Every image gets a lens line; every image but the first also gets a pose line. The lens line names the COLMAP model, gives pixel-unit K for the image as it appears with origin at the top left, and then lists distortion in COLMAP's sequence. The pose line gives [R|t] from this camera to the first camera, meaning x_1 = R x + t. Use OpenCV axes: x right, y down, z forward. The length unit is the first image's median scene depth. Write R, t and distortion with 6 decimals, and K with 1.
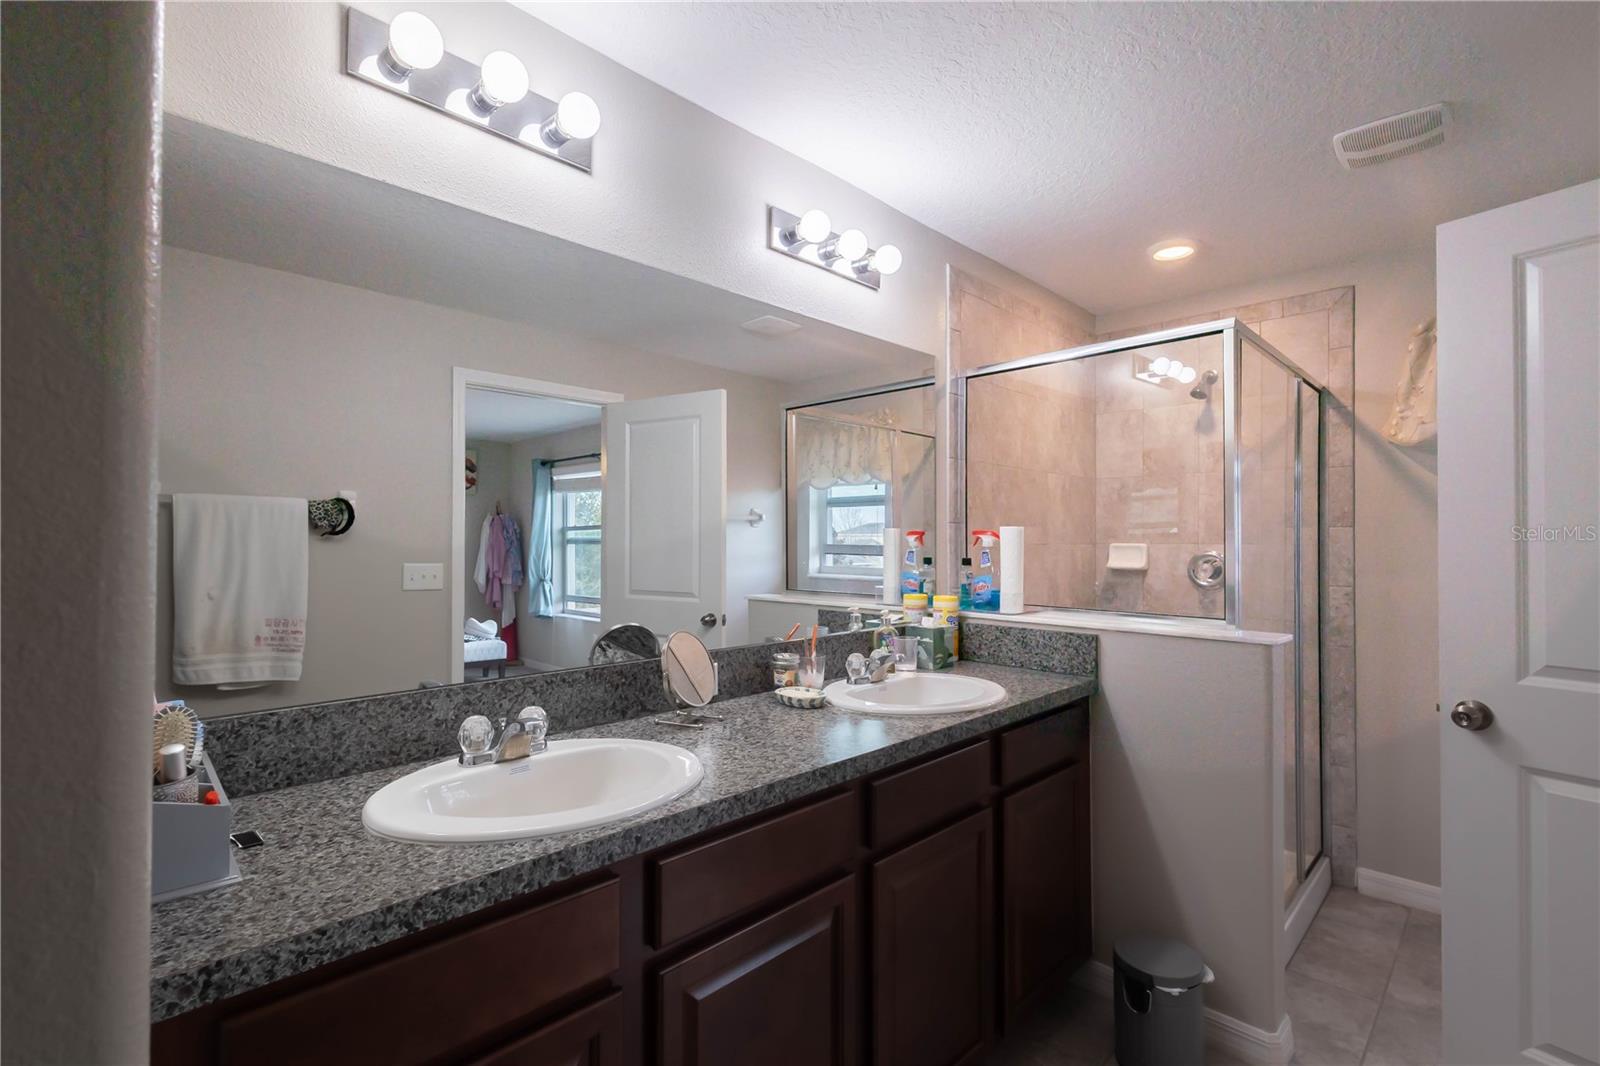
lens RADIAL K [[741.9, 0, 800.1], [0, 741.9, 532.8], [0, 0, 1]] dist [0.003168, -0.000126]
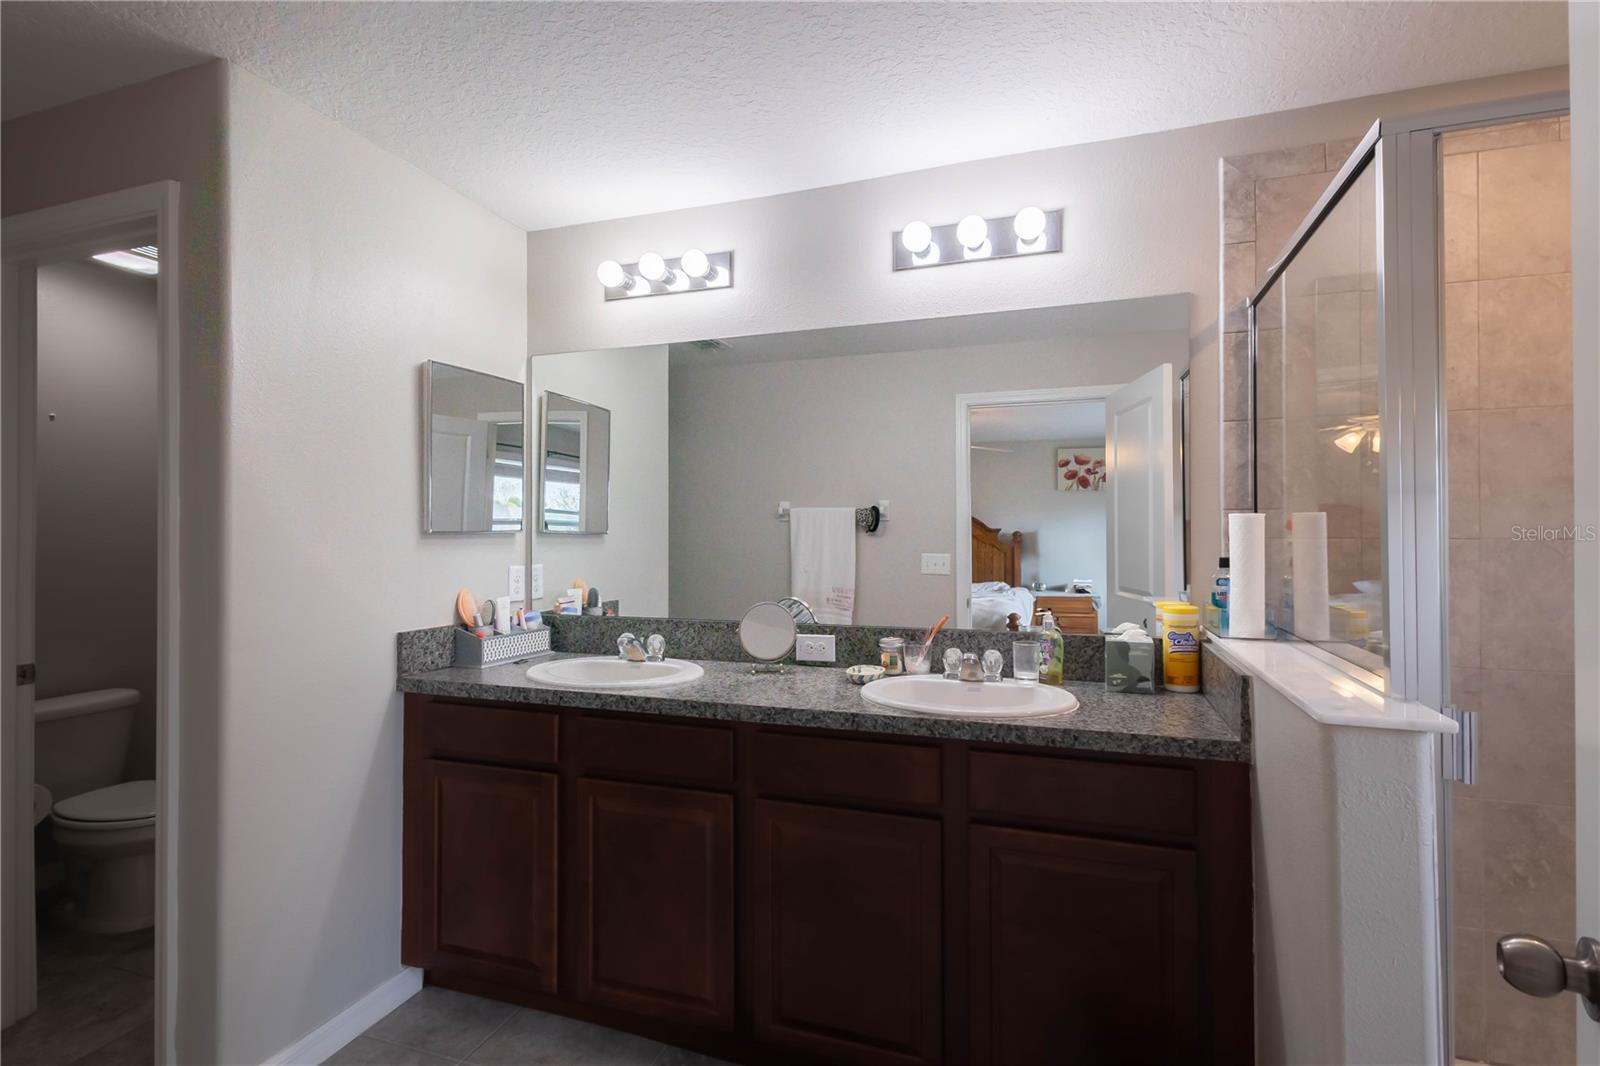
lens RADIAL K [[741.9, 0, 794.2], [0, 741.9, 534.3], [0, 0, 1]] dist [0.003168, -0.000126]
pose [[0.426886, -0.004492, -0.904294, 0.760031], [0.012355, 0.999923, 0.000866, 0.005763], [0.904221, -0.011542, 0.426909, 0.331804]]
